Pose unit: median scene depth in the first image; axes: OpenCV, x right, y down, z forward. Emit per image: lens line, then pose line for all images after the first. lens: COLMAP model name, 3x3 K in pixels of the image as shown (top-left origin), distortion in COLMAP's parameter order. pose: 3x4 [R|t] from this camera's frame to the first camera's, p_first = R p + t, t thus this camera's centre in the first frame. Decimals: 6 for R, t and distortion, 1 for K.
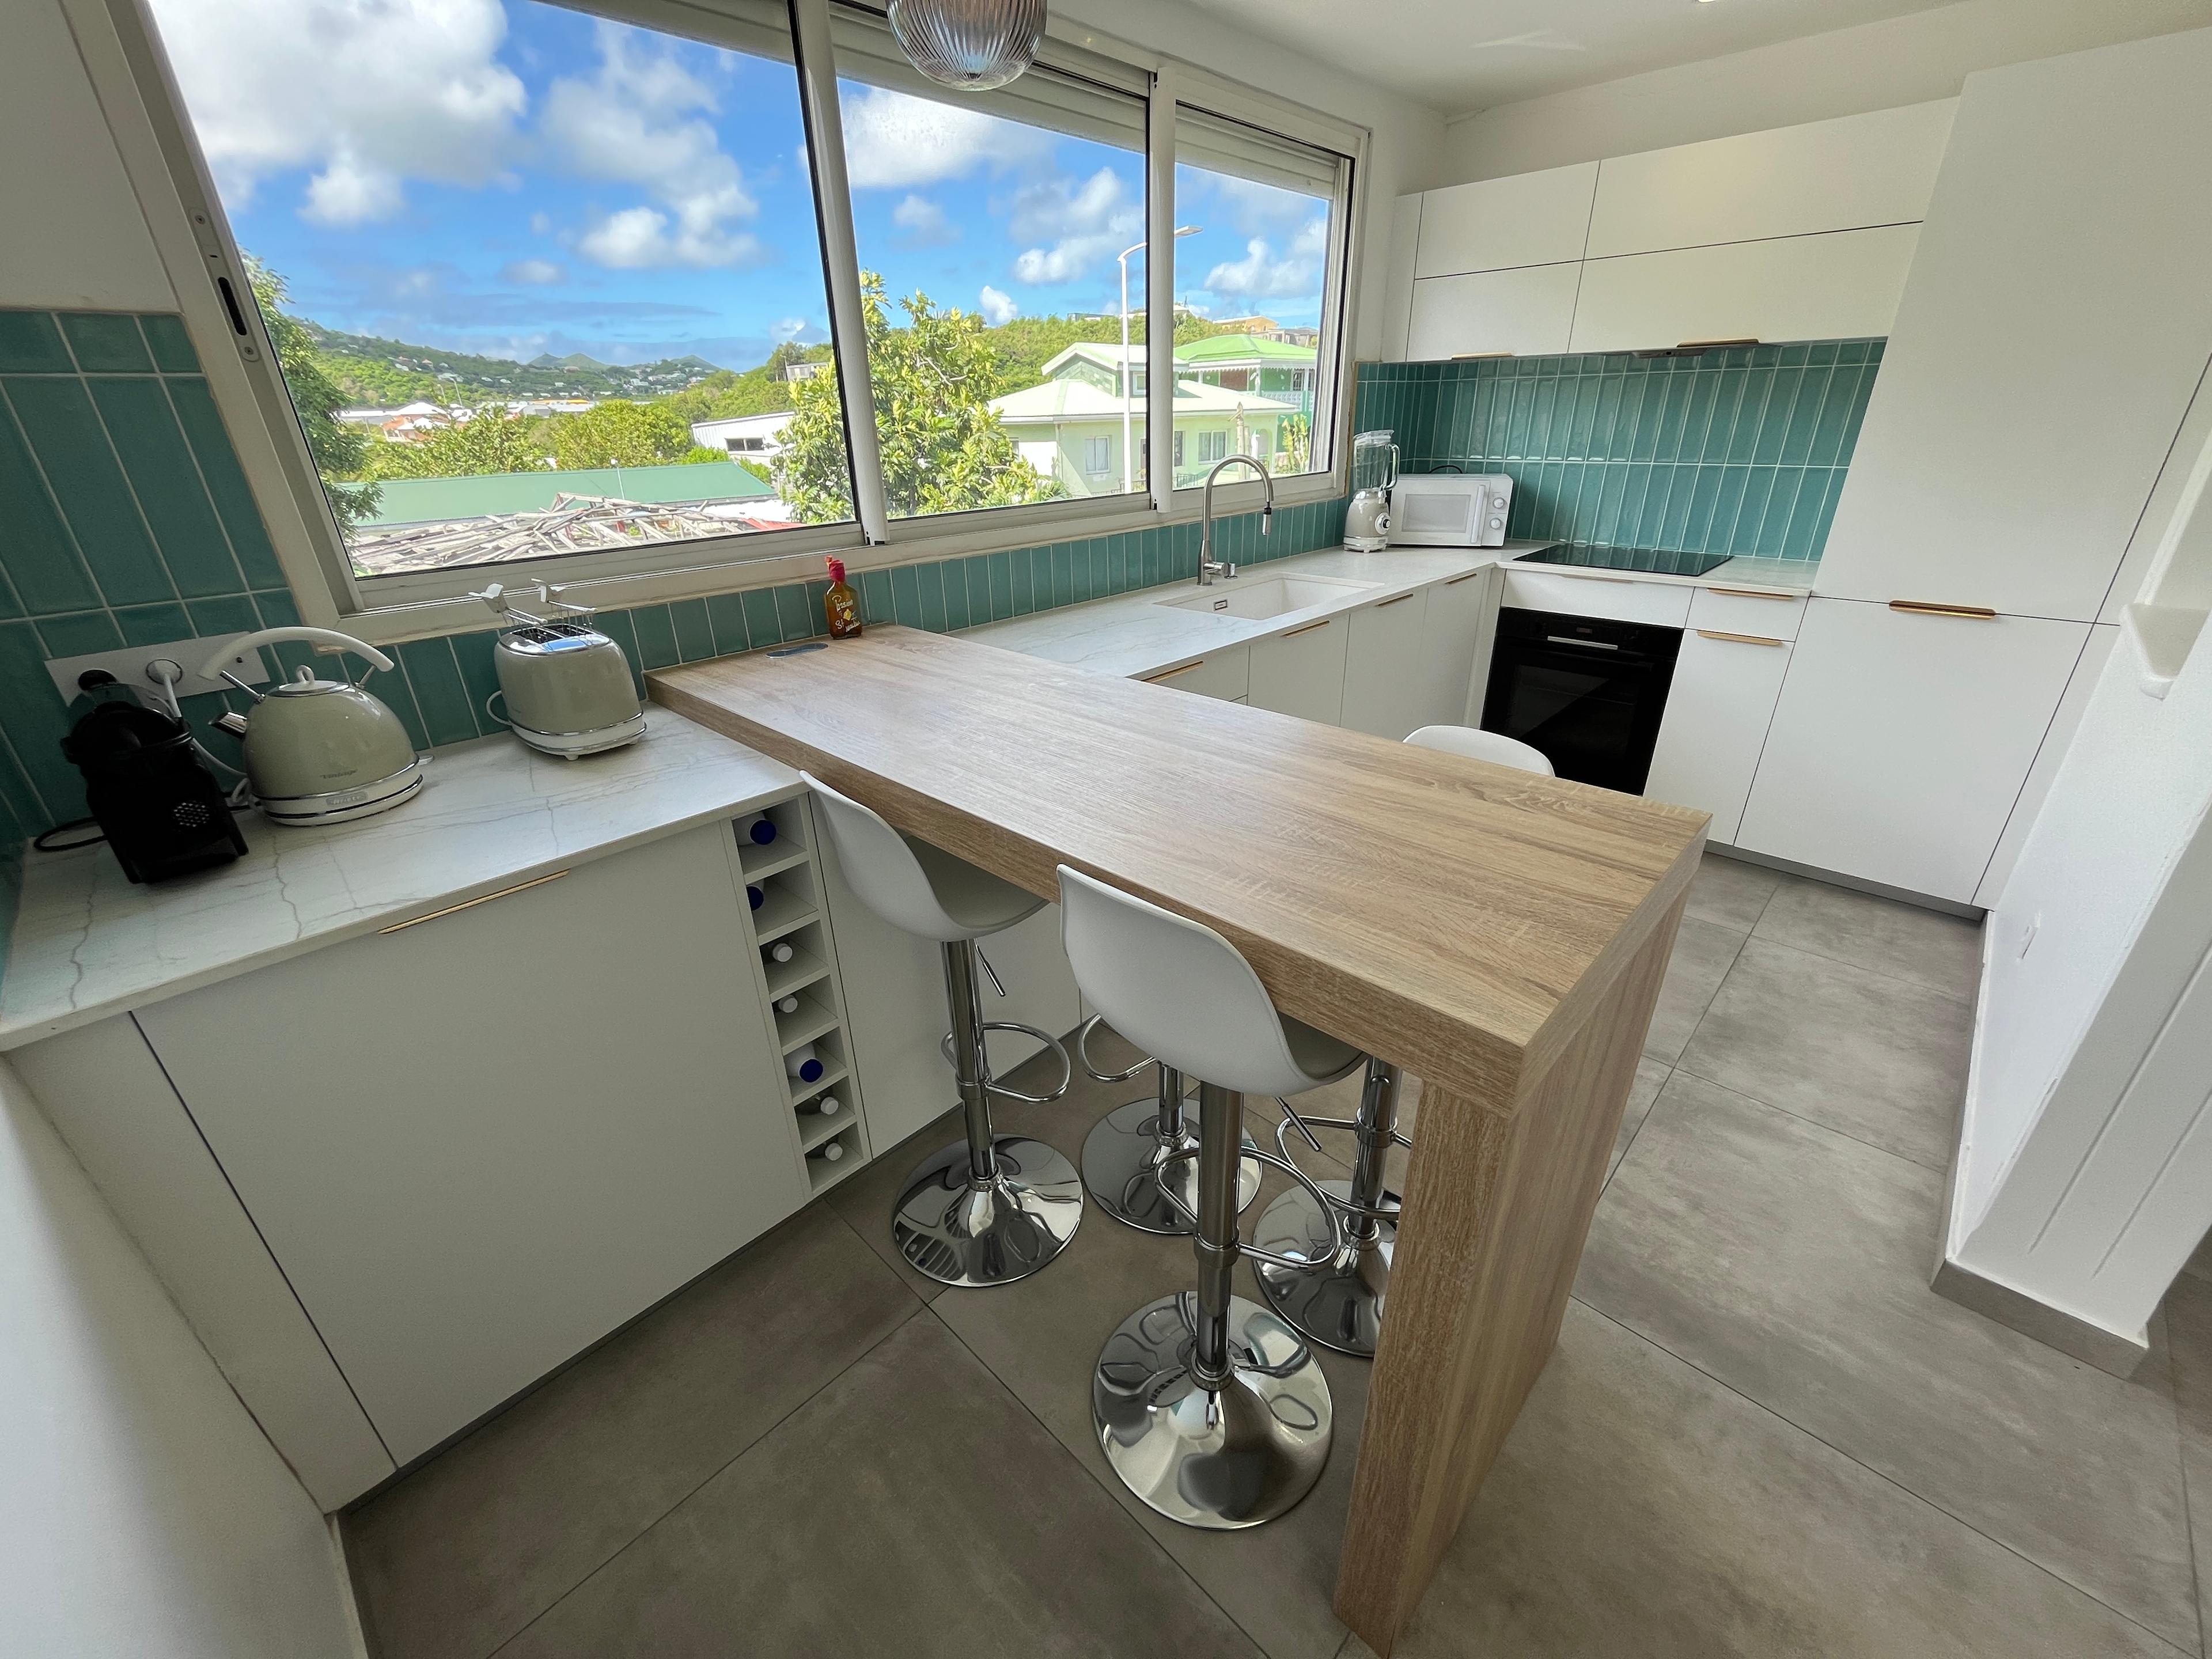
lens RADIAL K [[898.4, 0, 1106.0], [0, 898.4, 829.5], [0, 0, 1]] dist [-0.004137, 0.000134]
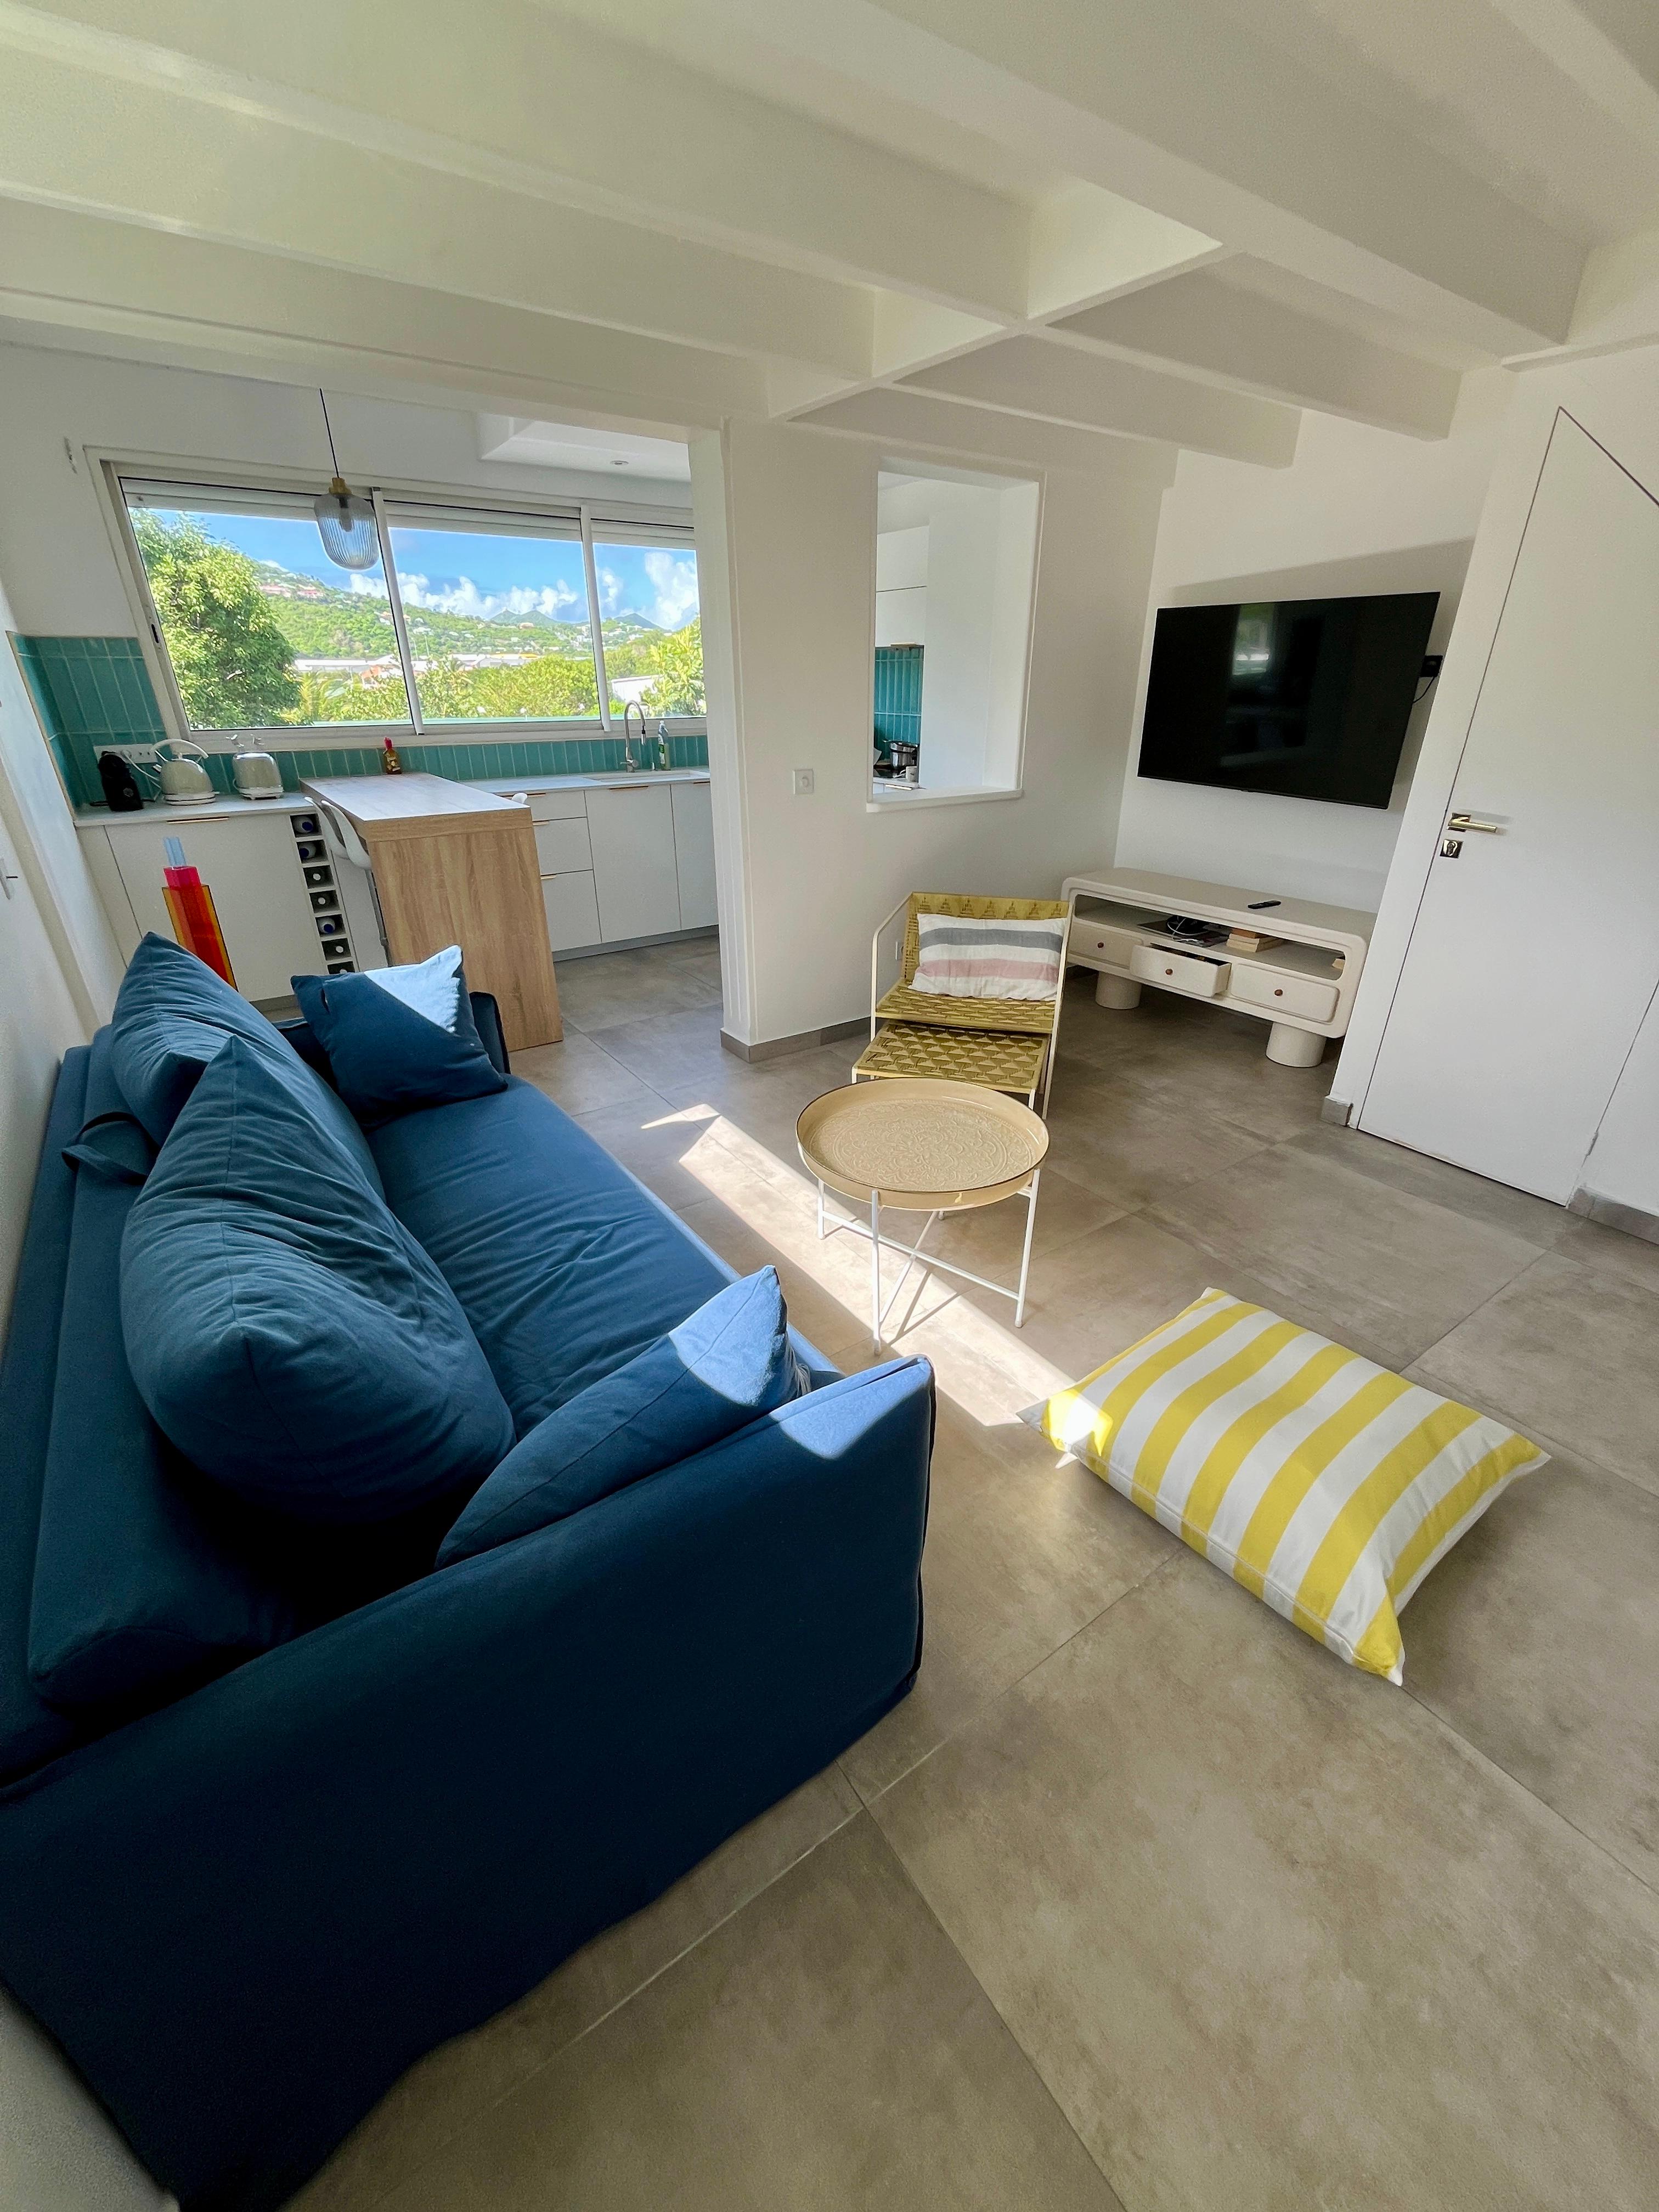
lens RADIAL K [[898.4, 0, 830.7], [0, 898.4, 1114.7], [0, 0, 1]] dist [-0.004137, 0.000134]
pose [[0.980157, 0.105654, -0.167721, 1.495765], [-0.102330, 0.994346, 0.028365, 0.548603], [0.169770, -0.010639, 0.985426, -1.241661]]
